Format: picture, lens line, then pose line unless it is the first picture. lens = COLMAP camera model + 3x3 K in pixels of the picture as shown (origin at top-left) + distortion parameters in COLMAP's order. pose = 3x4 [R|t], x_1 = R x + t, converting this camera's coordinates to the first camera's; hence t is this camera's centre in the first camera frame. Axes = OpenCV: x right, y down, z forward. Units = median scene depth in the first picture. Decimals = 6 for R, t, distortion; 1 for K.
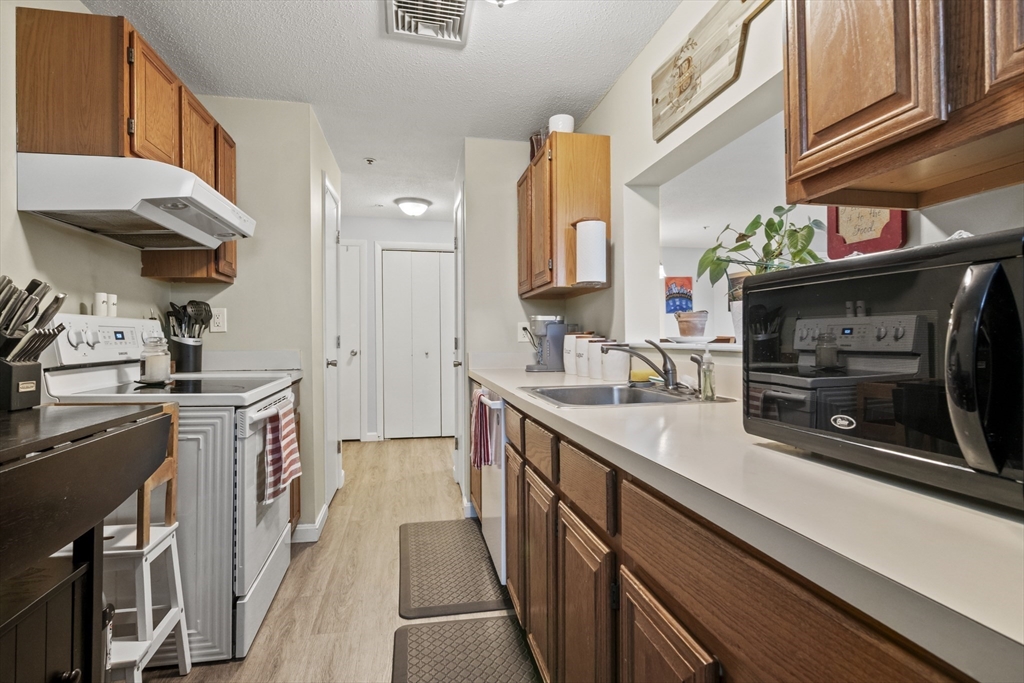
lens RADIAL K [[504.9, 0, 507.2], [0, 504.9, 334.8], [0, 0, 1]] dist [-0.014183, -0.001432]
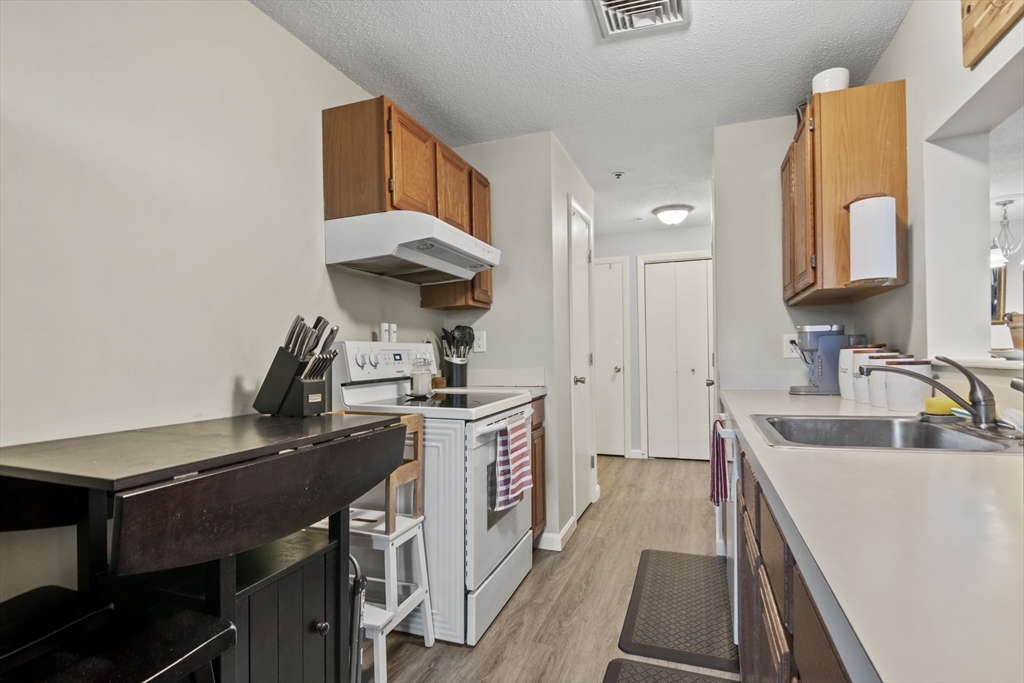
lens RADIAL K [[504.9, 0, 511.6], [0, 504.9, 359.1], [0, 0, 1]] dist [-0.014183, -0.001432]
pose [[0.854049, -0.008619, -0.520121, 0.103767], [0.018230, 0.999744, 0.013367, -0.004698], [0.519873, -0.020898, 0.853988, 0.079010]]
